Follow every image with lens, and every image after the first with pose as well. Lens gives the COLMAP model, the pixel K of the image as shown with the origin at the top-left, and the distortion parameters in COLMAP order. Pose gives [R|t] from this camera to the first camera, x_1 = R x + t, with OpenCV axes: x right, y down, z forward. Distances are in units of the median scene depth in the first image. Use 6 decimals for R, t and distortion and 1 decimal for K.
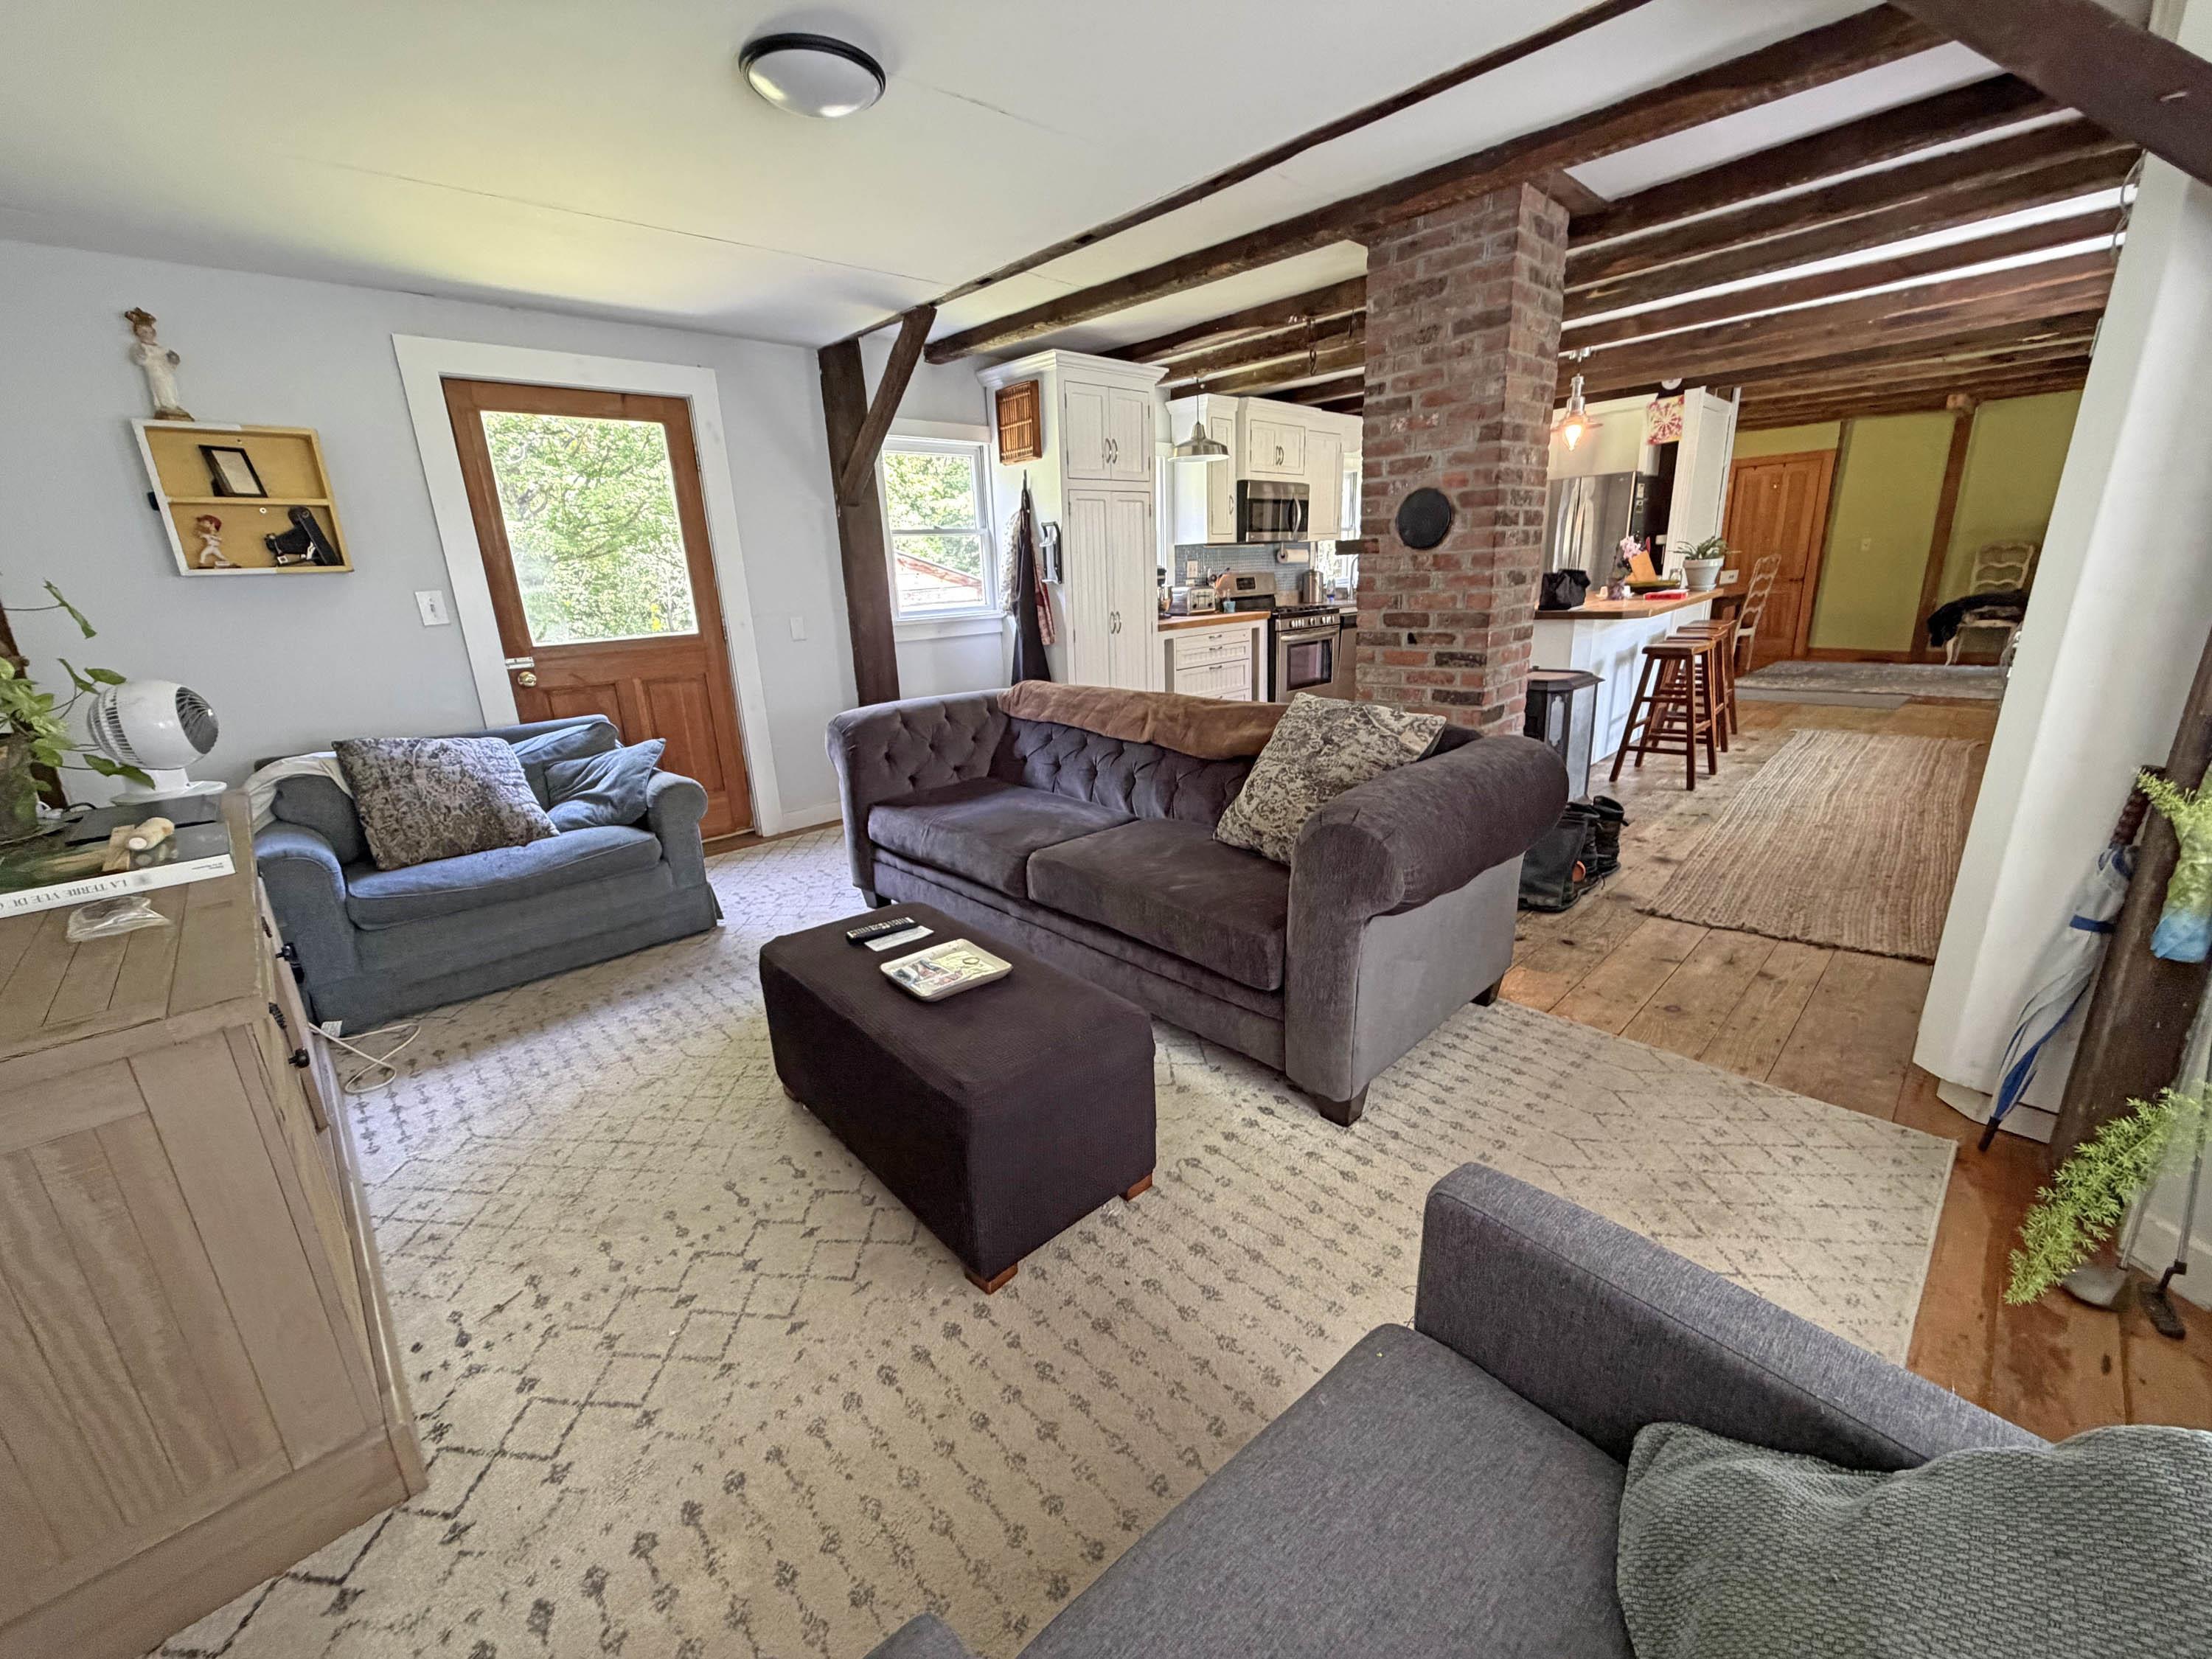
lens RADIAL K [[881.2, 0, 1098.2], [0, 881.2, 828.4], [0, 0, 1]] dist [-0.000920, -0.000172]
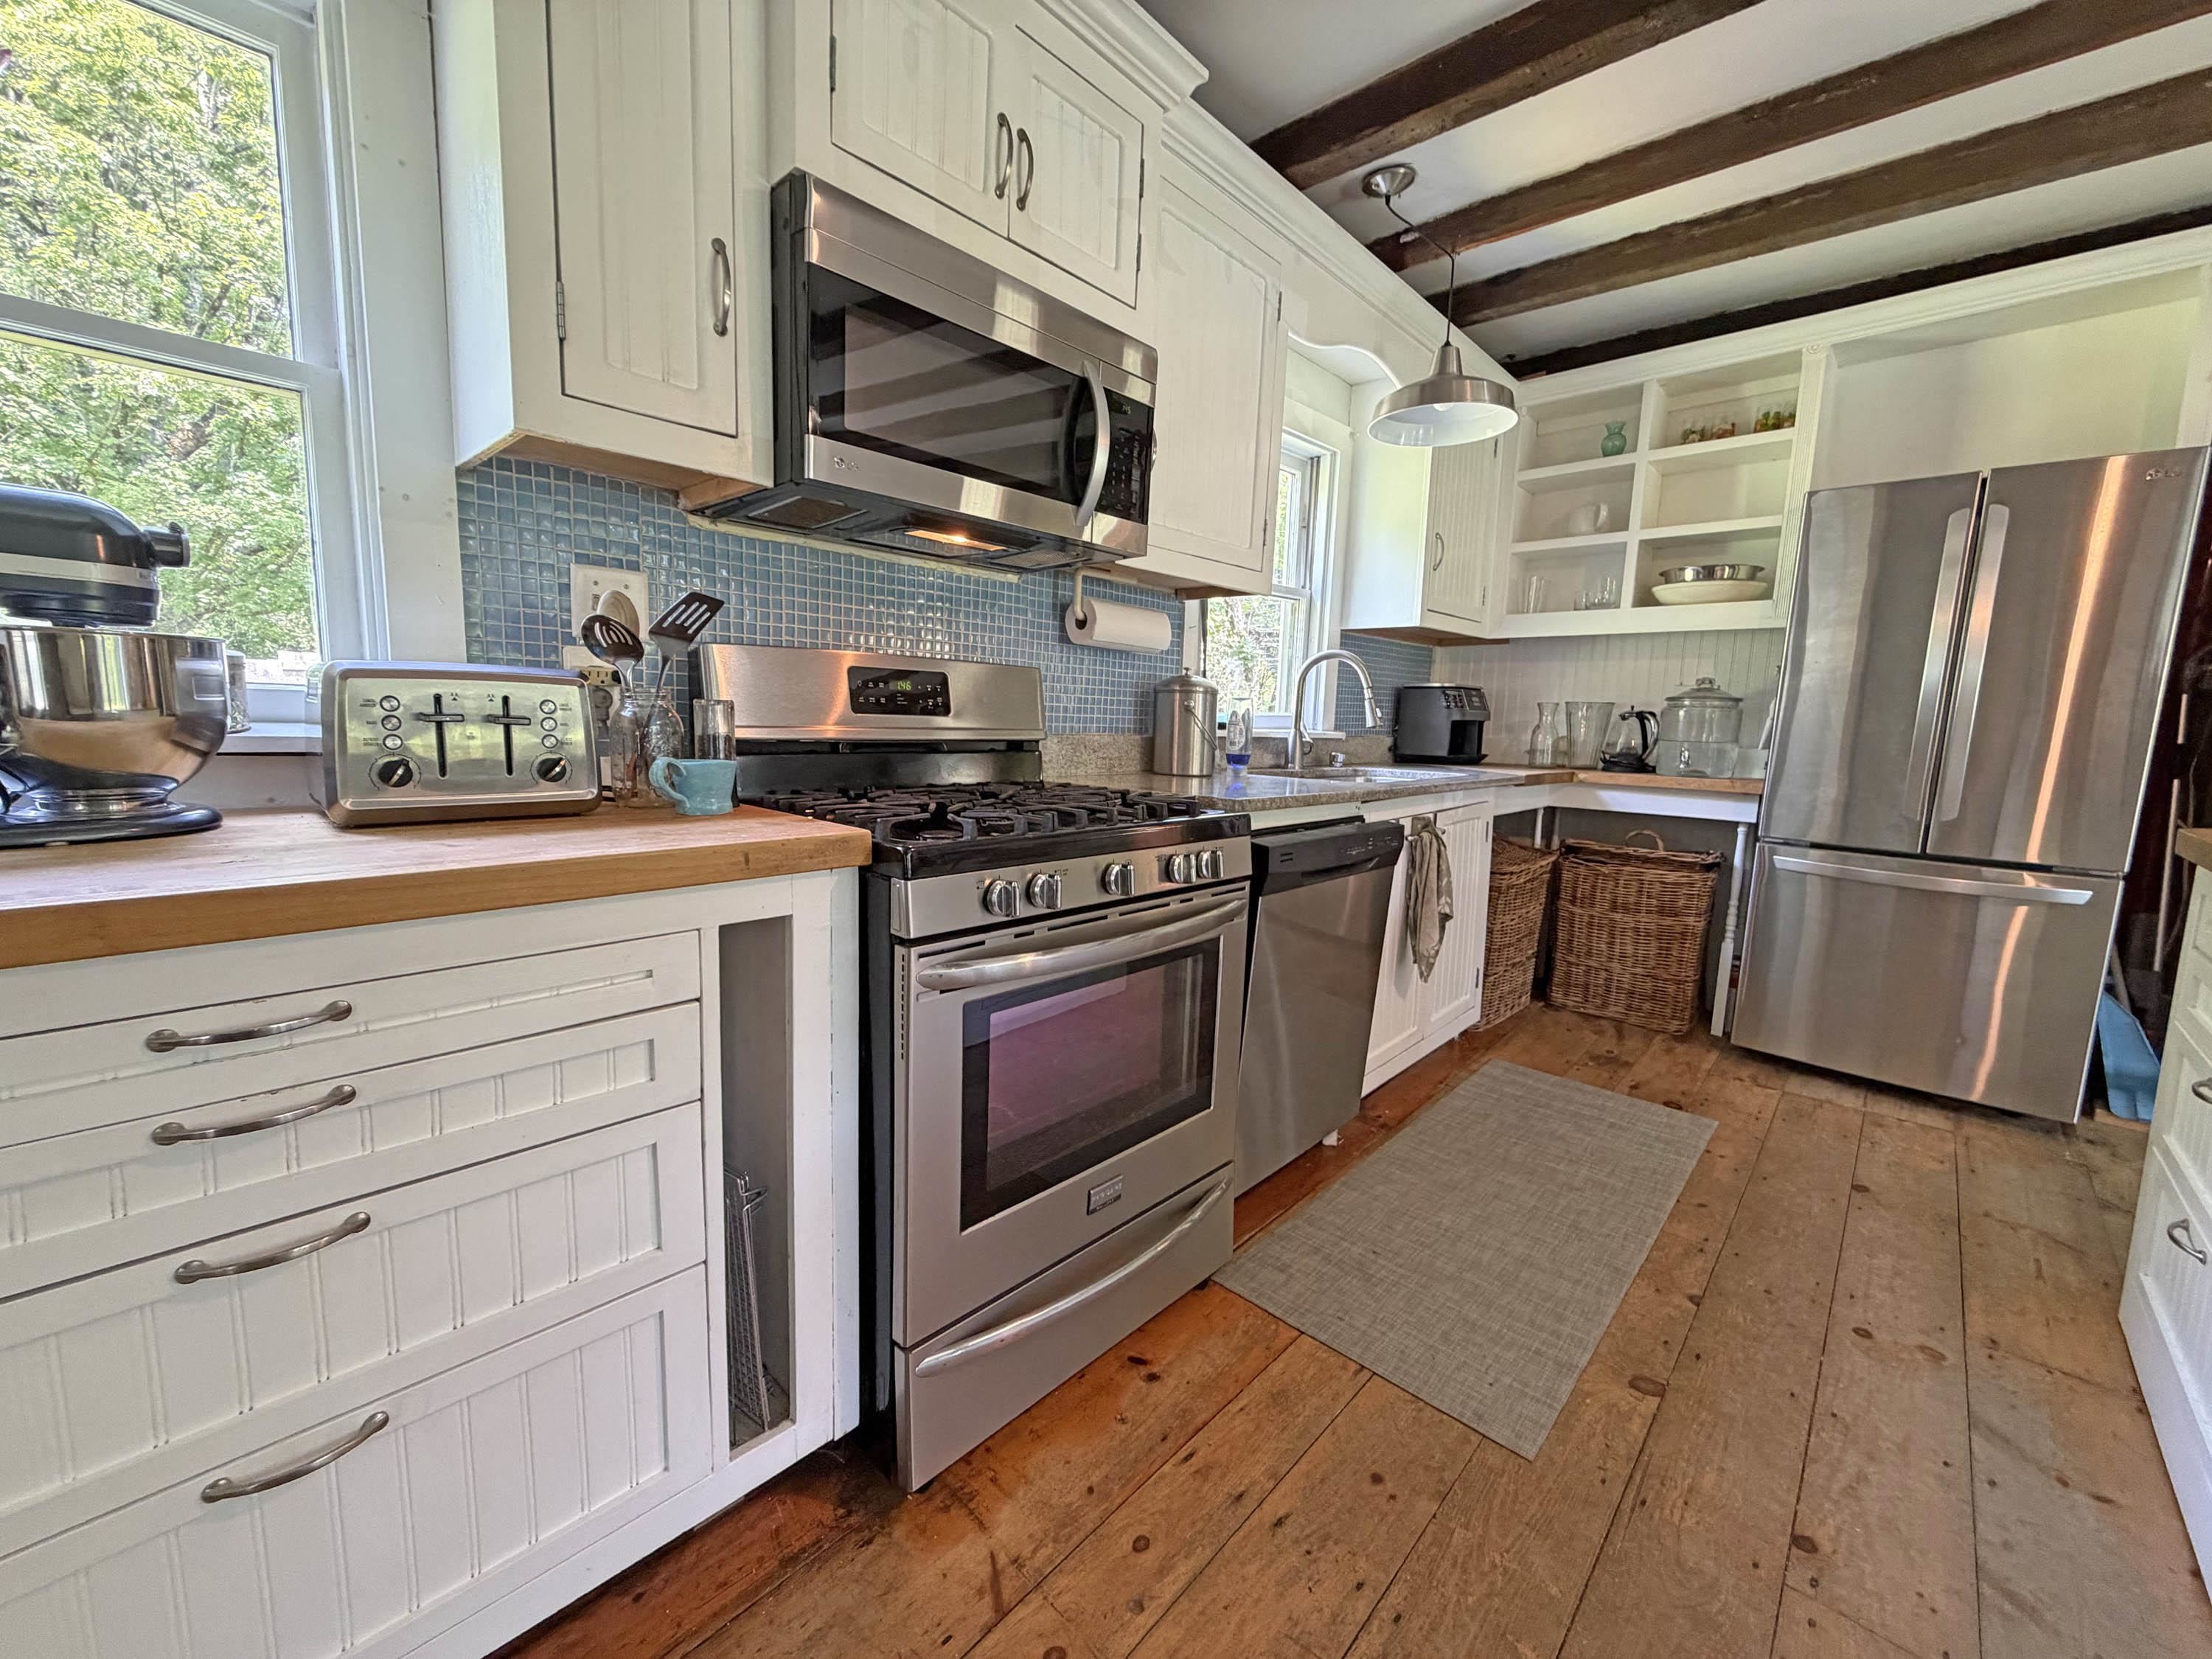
lens RADIAL K [[881.2, 0, 1098.2], [0, 881.2, 828.4], [0, 0, 1]] dist [-0.000920, -0.000172]
pose [[0.995585, 0.070324, 0.062169, 0.216522], [-0.060222, 0.986604, -0.151608, -0.207217], [-0.071998, 0.147195, 0.986484, 0.763267]]
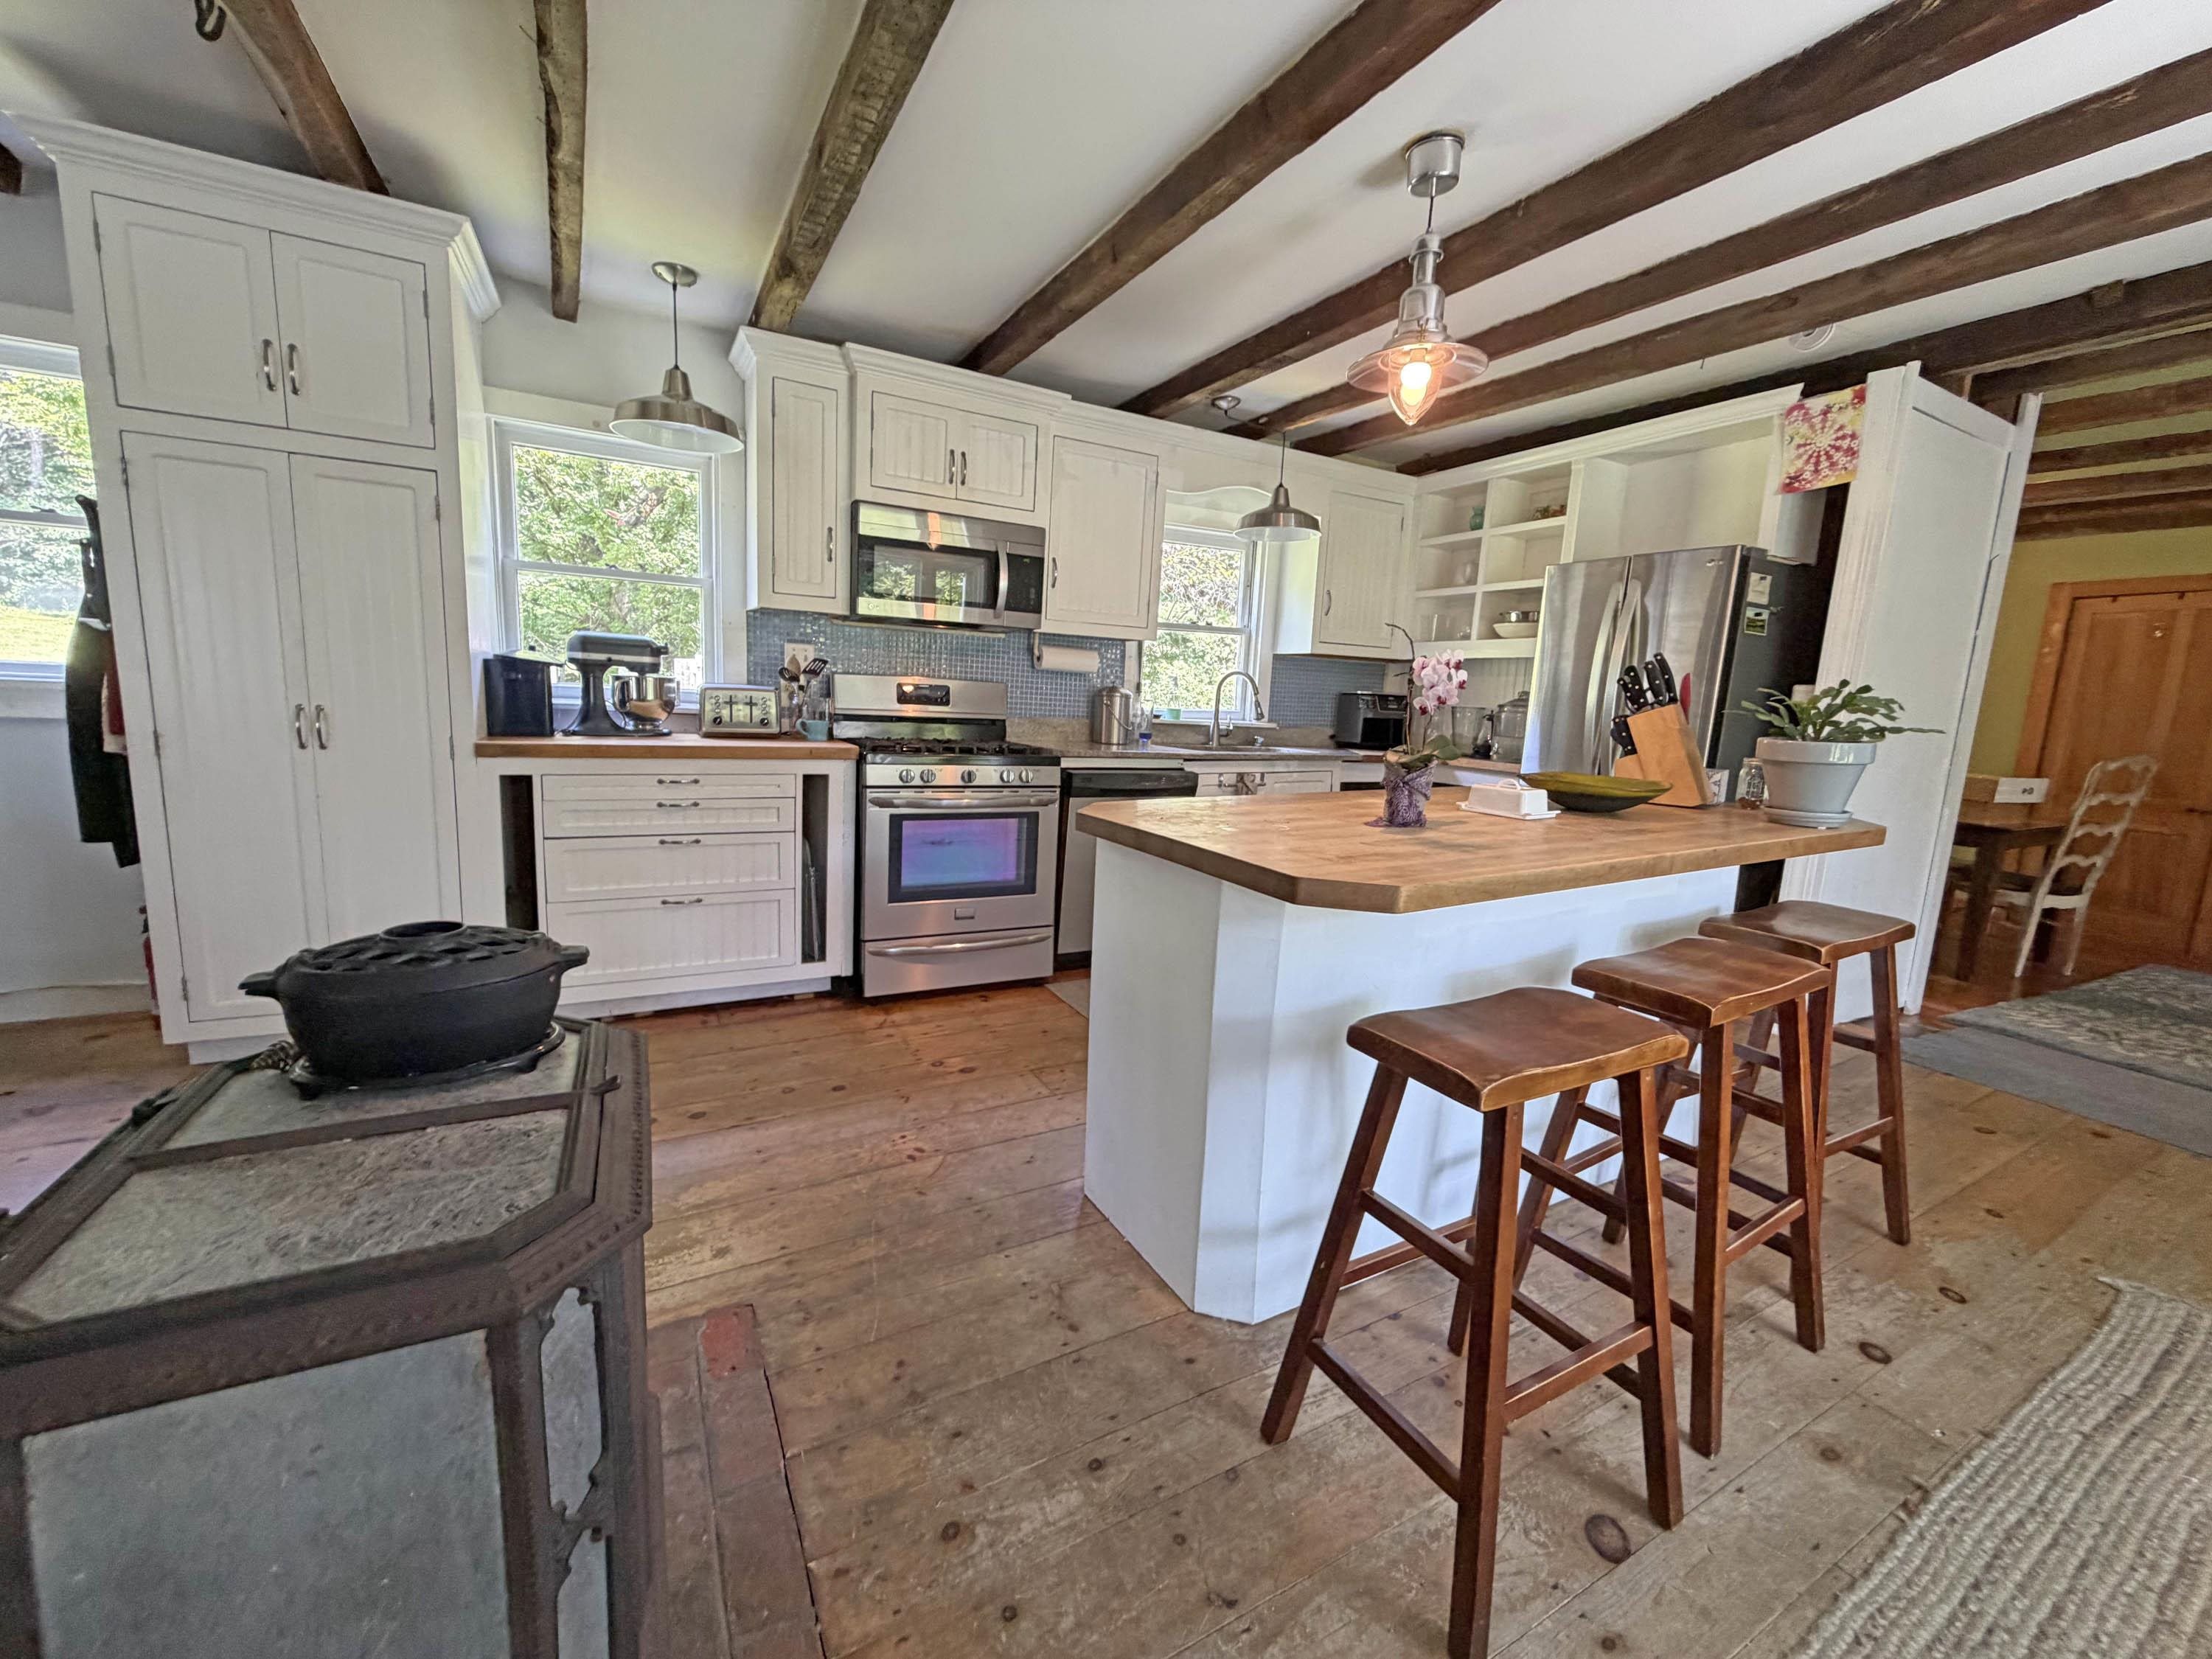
lens RADIAL K [[881.2, 0, 1098.2], [0, 881.2, 828.4], [0, 0, 1]] dist [-0.000920, -0.000172]
pose [[0.958817, 0.136409, -0.249125, 0.433834], [-0.166659, 0.980453, -0.104577, -0.158415], [0.229990, 0.141789, 0.962808, 0.511337]]
